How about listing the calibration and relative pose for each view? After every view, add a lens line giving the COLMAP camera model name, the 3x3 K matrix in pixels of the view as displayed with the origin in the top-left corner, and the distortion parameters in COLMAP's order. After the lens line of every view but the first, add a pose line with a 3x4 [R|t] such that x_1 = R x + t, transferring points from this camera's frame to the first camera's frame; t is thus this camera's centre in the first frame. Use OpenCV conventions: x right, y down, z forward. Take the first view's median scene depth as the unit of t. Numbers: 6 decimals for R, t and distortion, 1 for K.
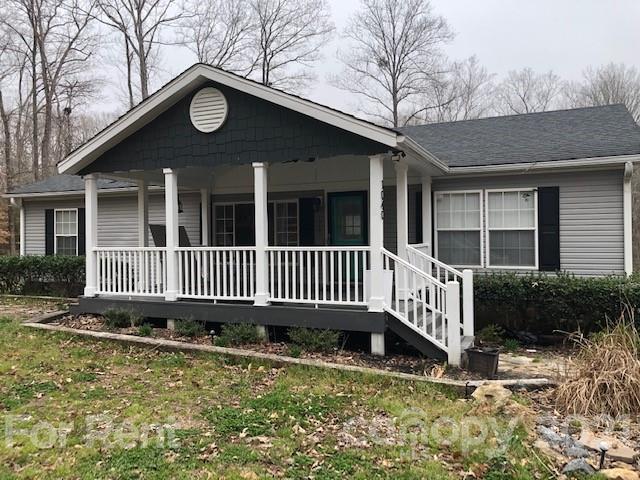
lens RADIAL K [[525.7, 0, 318.3], [0, 525.7, 234.2], [0, 0, 1]] dist [0.009284, 0.007563]
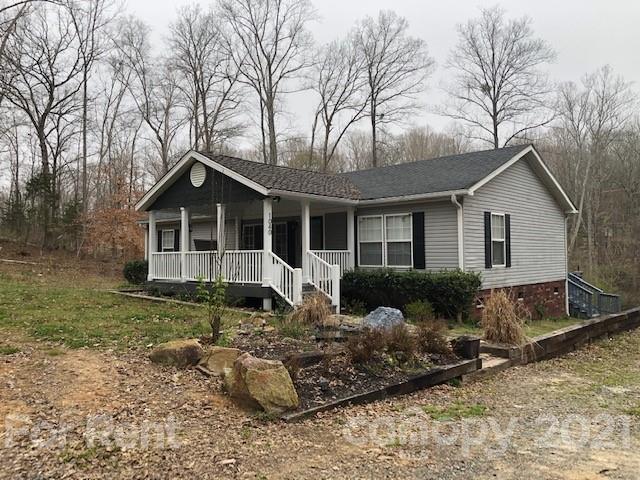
lens RADIAL K [[525.7, 0, 321.8], [0, 525.7, 243.9], [0, 0, 1]] dist [0.009284, 0.007563]
pose [[0.950394, -0.002946, -0.311034, 0.589105], [-0.001761, 0.999888, -0.014850, 0.020150], [0.311043, 0.014661, 0.950283, -0.447280]]
